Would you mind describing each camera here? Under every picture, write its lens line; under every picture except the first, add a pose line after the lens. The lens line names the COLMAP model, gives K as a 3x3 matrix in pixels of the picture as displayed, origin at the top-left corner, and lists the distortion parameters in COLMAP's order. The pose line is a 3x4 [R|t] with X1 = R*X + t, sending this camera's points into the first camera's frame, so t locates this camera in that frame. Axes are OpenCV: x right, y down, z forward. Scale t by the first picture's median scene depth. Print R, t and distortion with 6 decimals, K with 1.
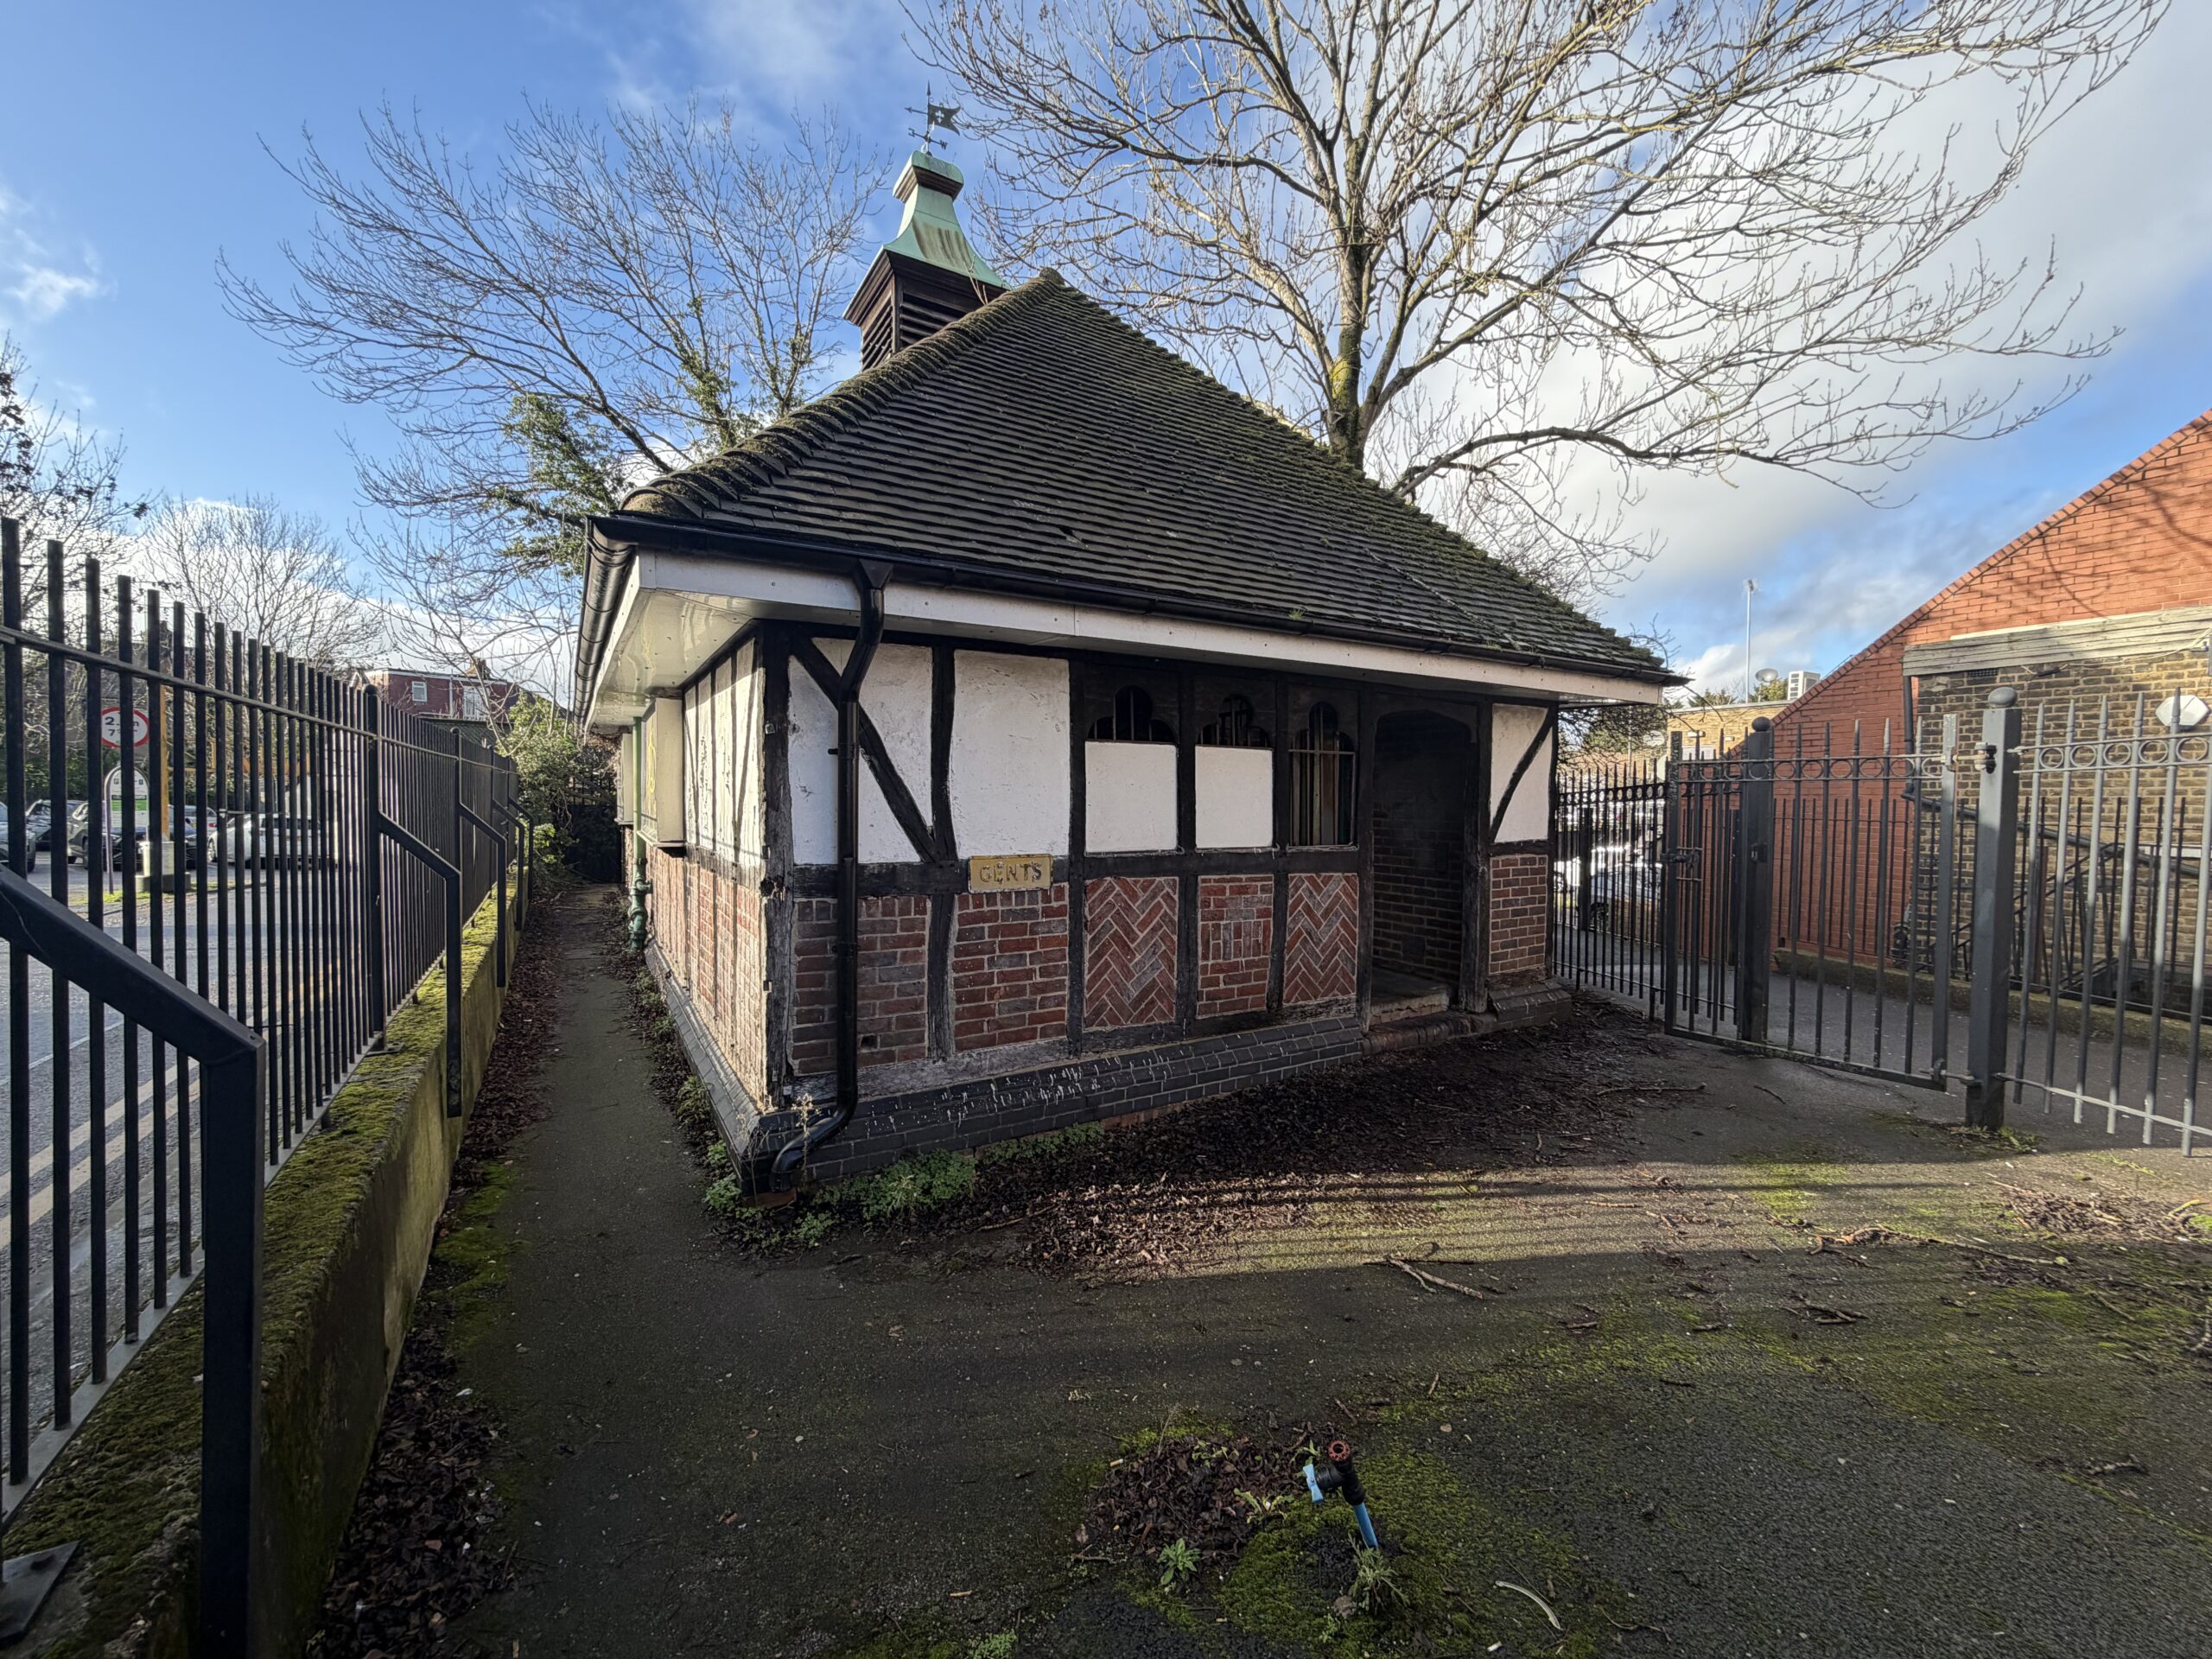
lens RADIAL K [[869.2, 0, 1079.1], [0, 869.2, 831.8], [0, 0, 1]] dist [0.008136, 0.000030]
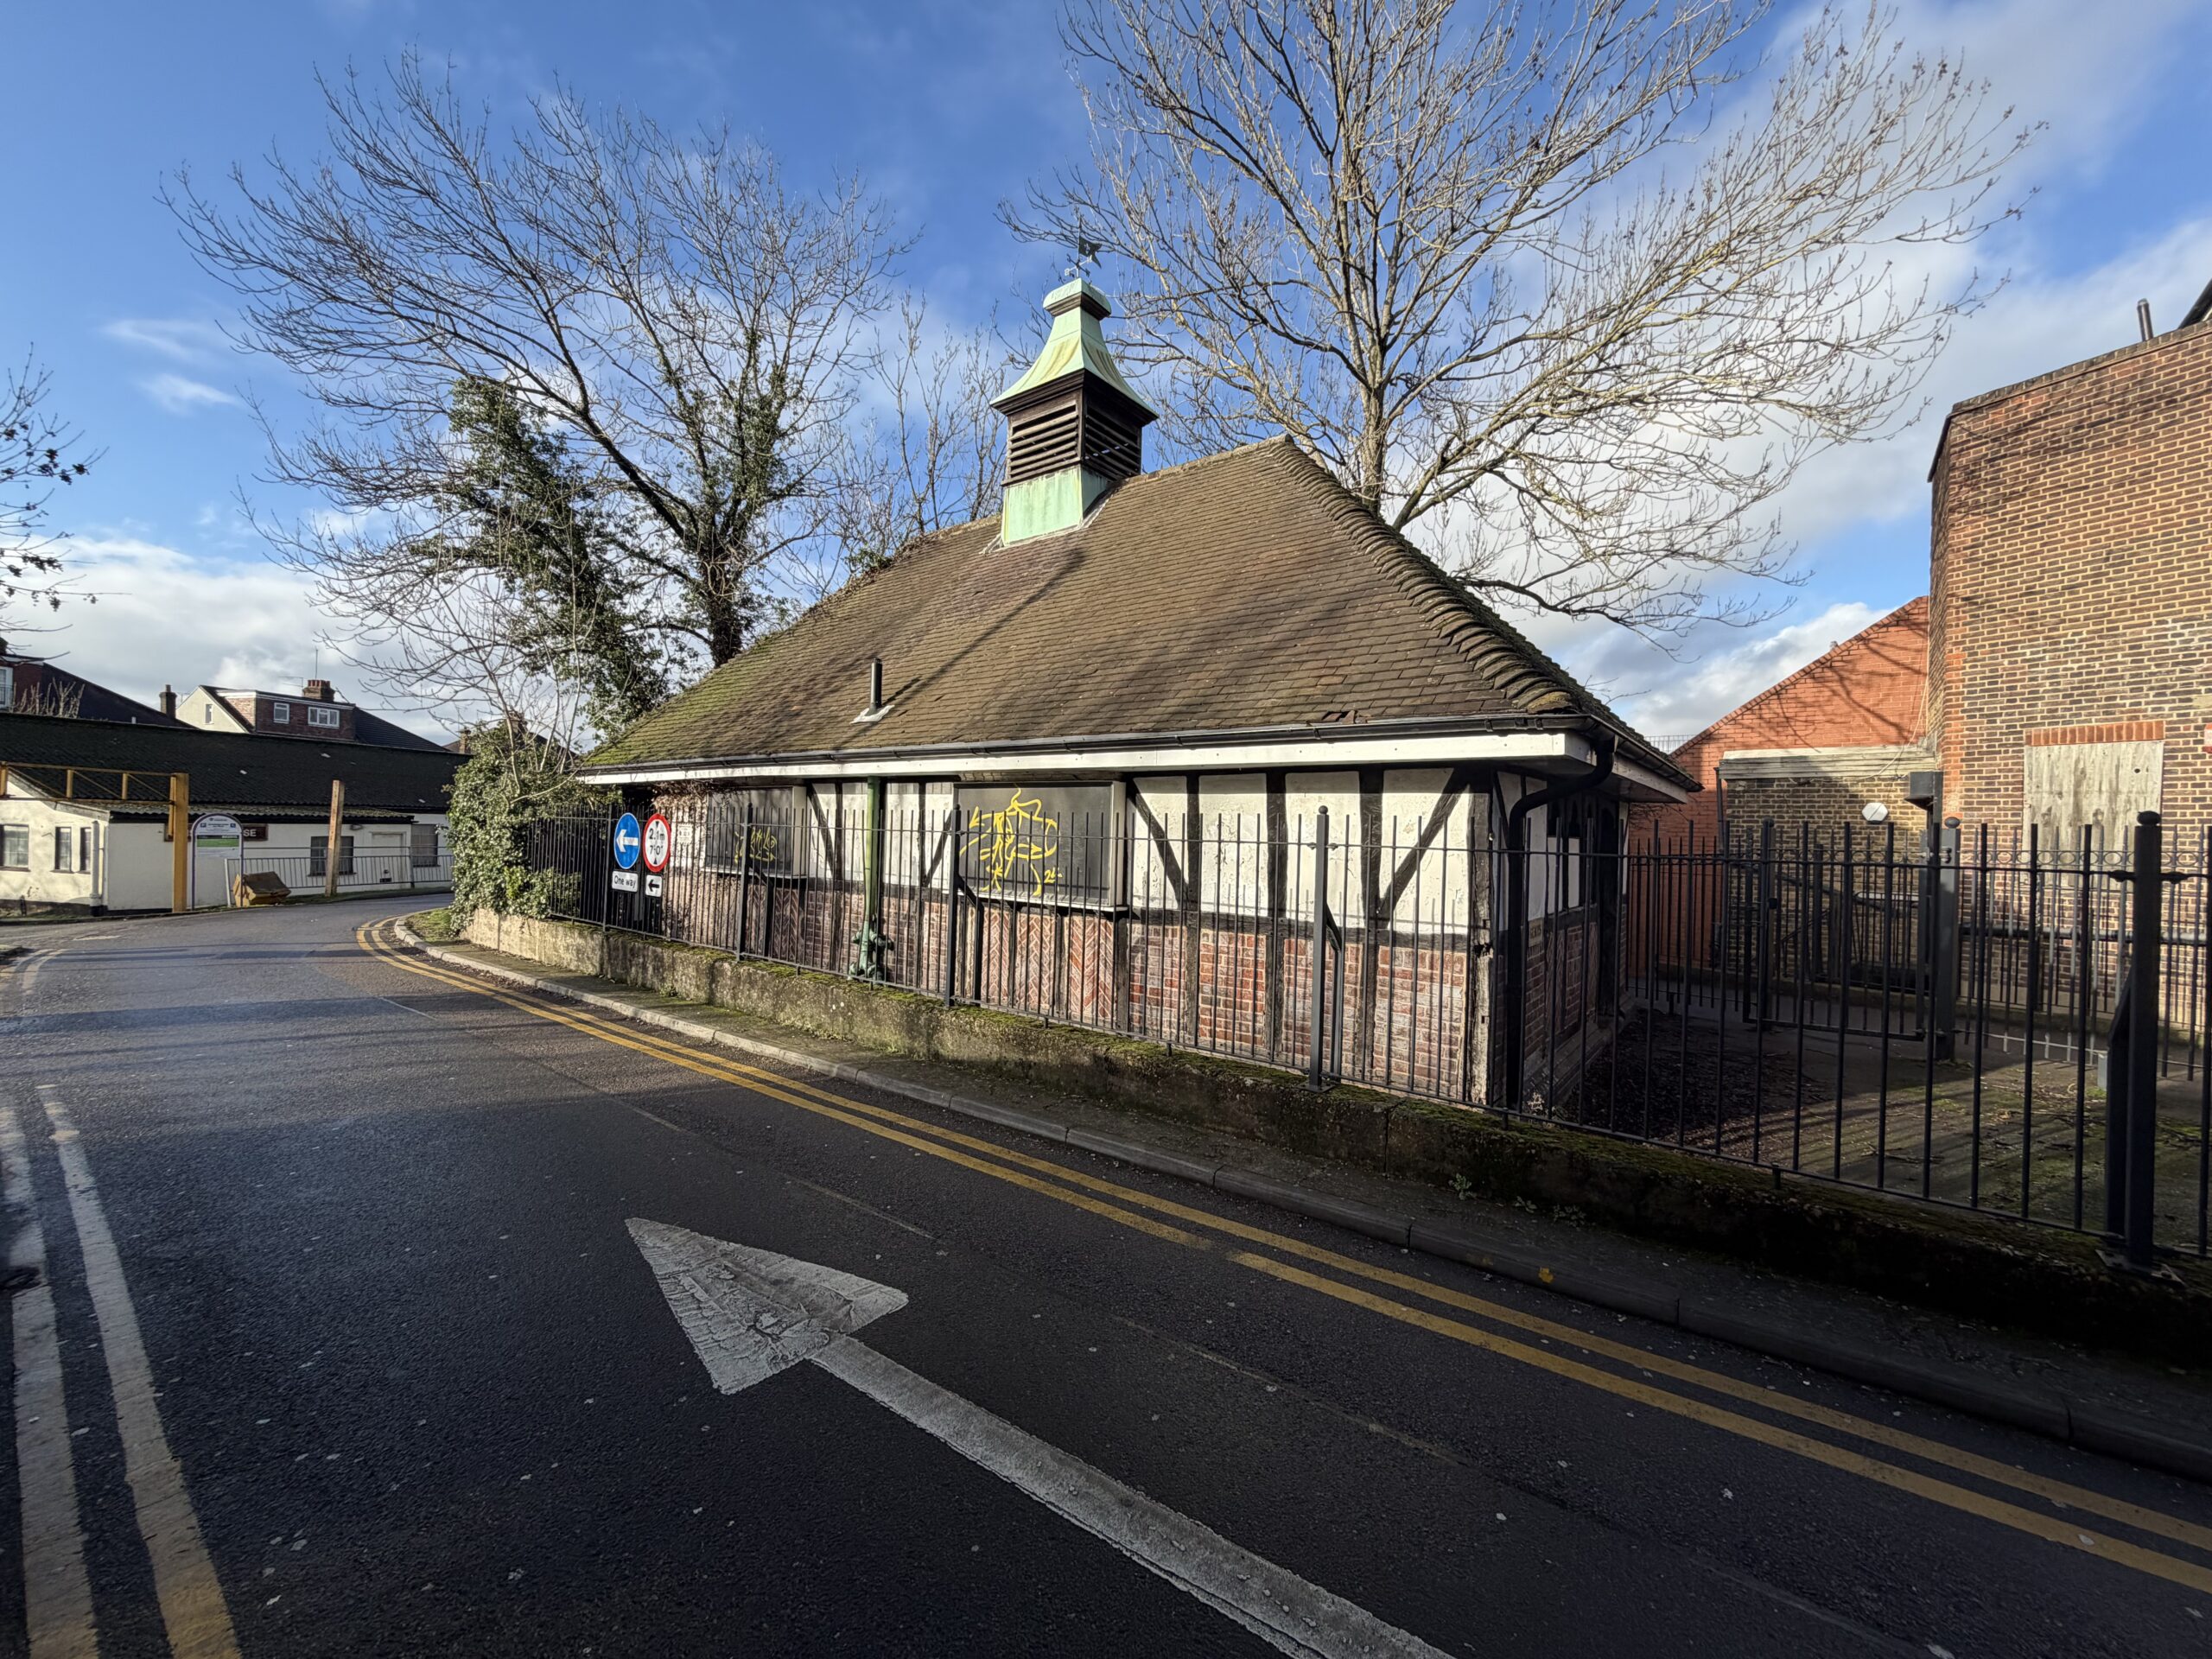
lens RADIAL K [[869.2, 0, 1079.1], [0, 869.2, 831.8], [0, 0, 1]] dist [0.008136, 0.000030]
pose [[0.940242, 0.018741, 0.339992, -1.133665], [-0.004898, 0.999125, -0.041527, -0.038307], [-0.340473, 0.037381, 0.939511, -0.055032]]
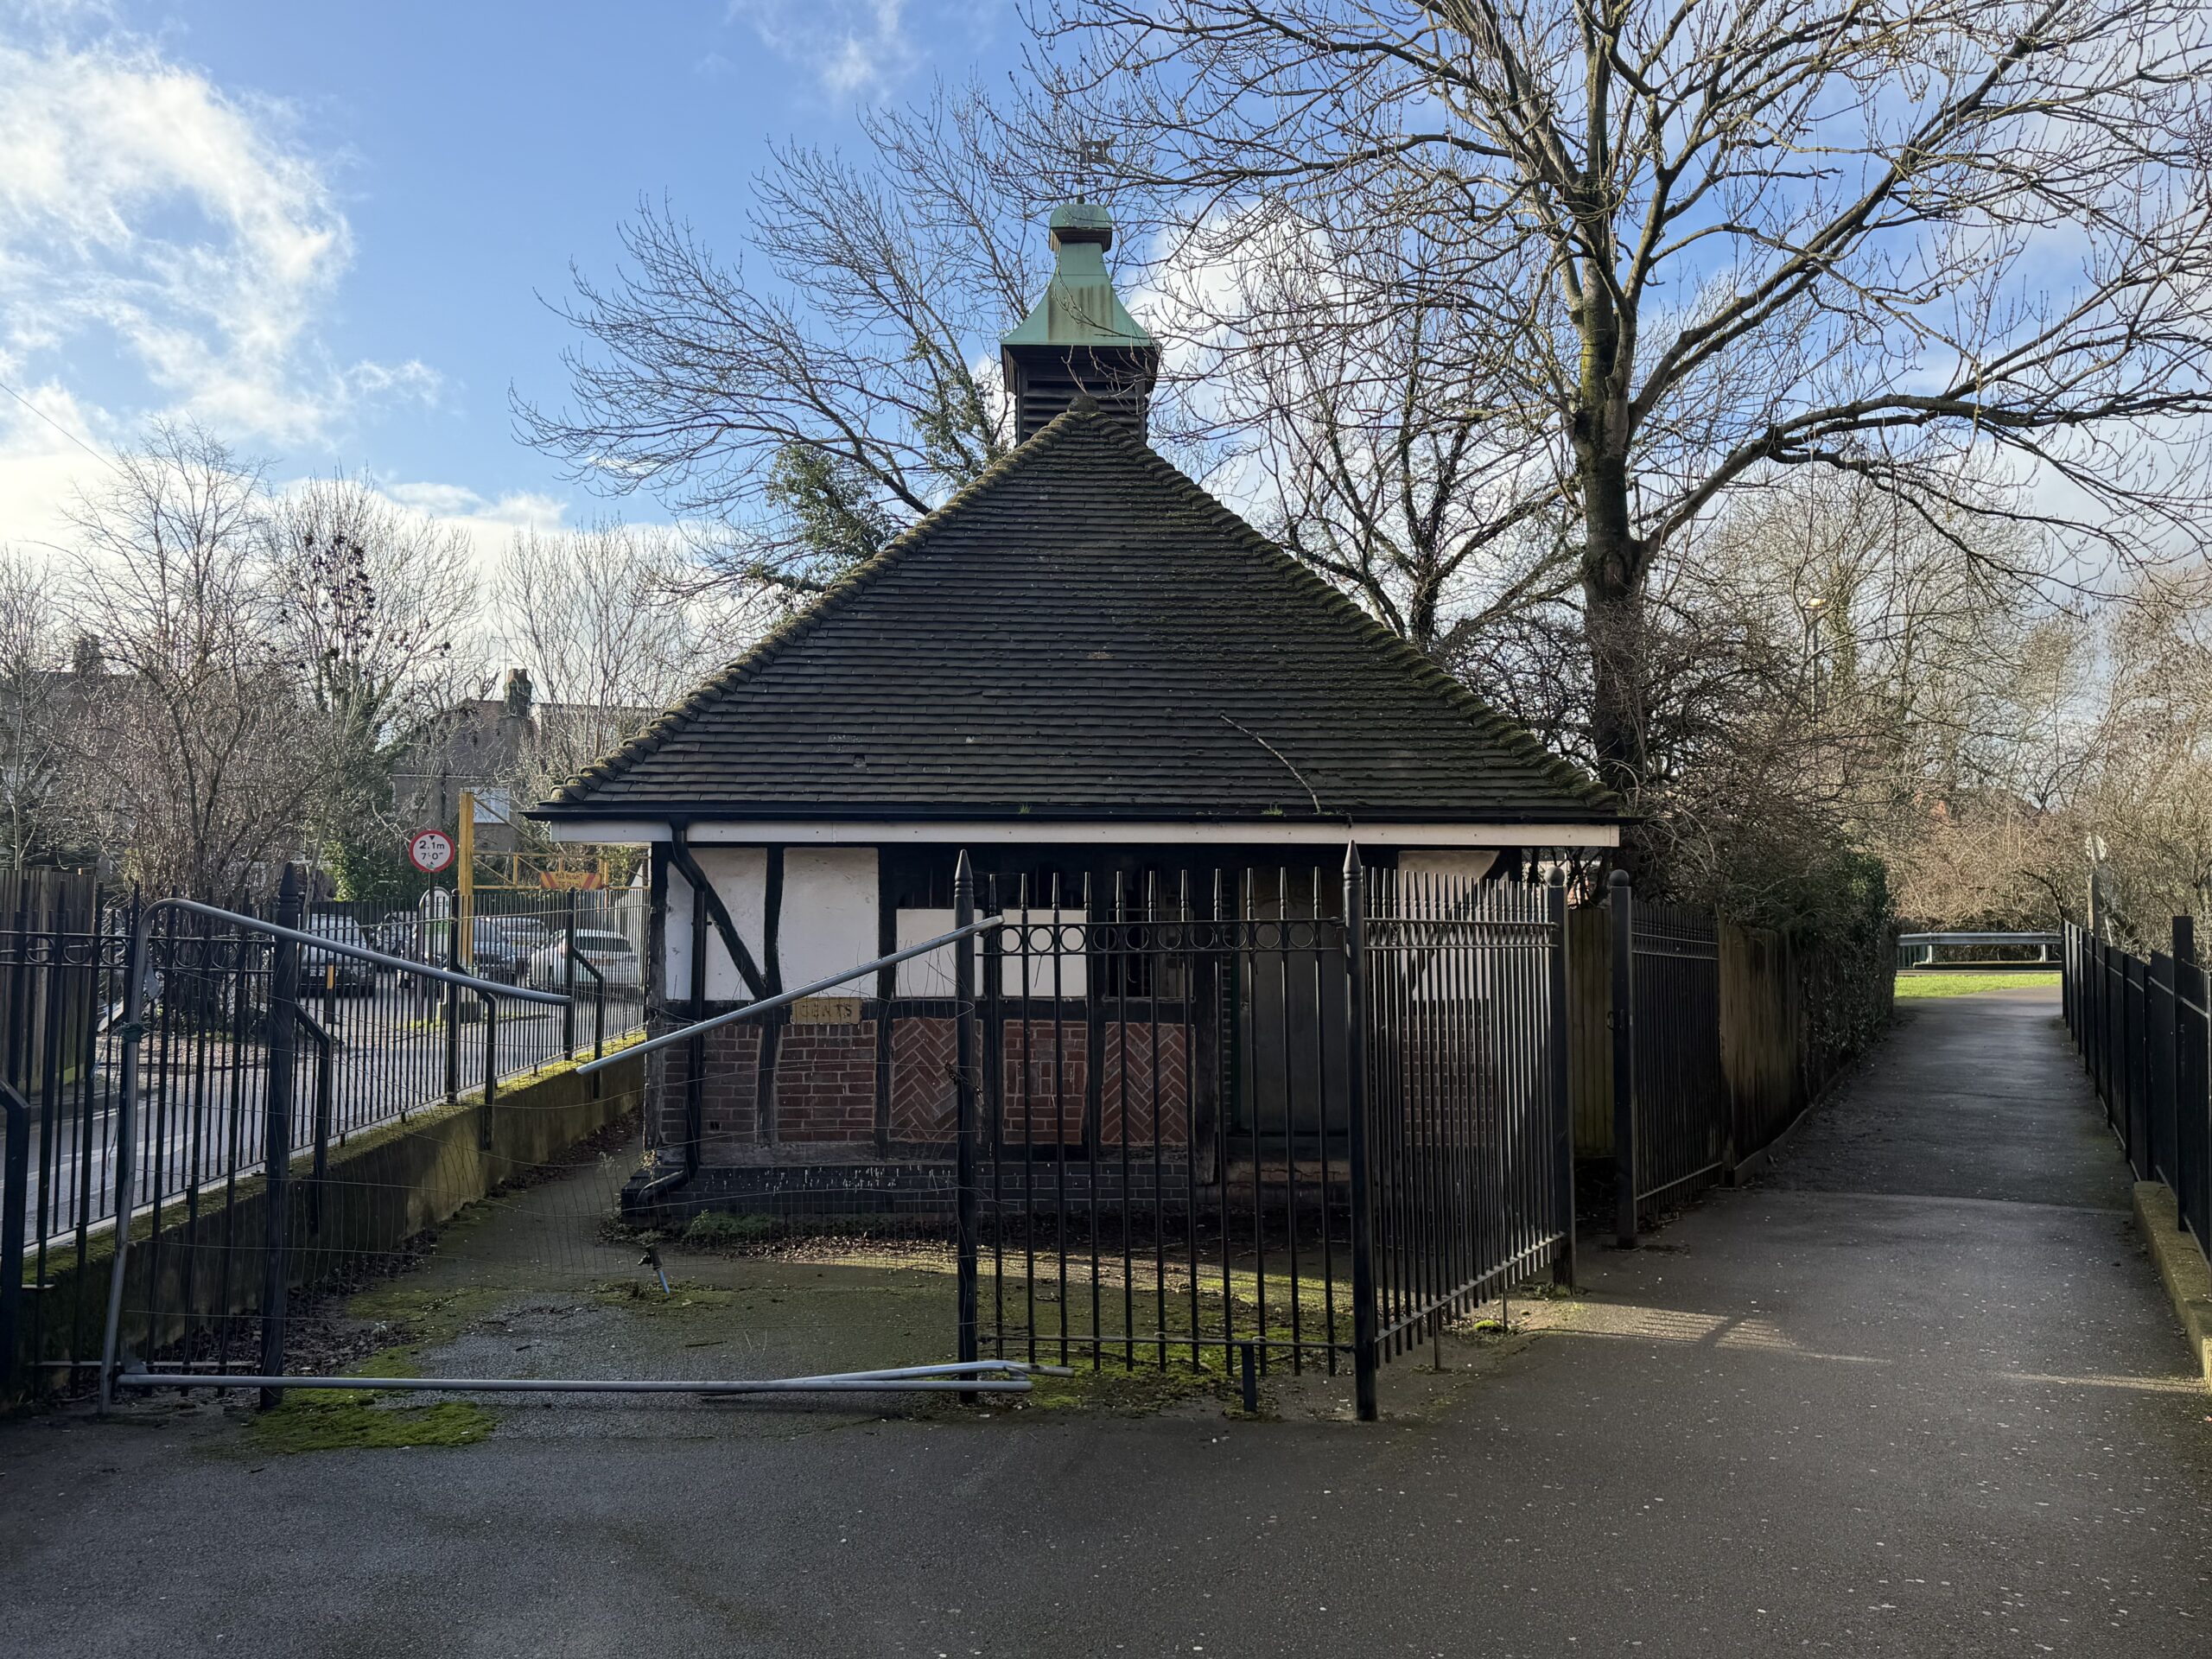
lens RADIAL K [[1788.1, 0, 1106.0], [0, 1788.1, 829.5], [0, 0, 1]] dist [0.141840, 0.000923]
pose [[0.873075, -0.018138, -0.487248, 1.556759], [-0.016012, 0.997702, -0.065831, -0.052390], [0.487323, 0.065278, 0.870779, -1.143685]]
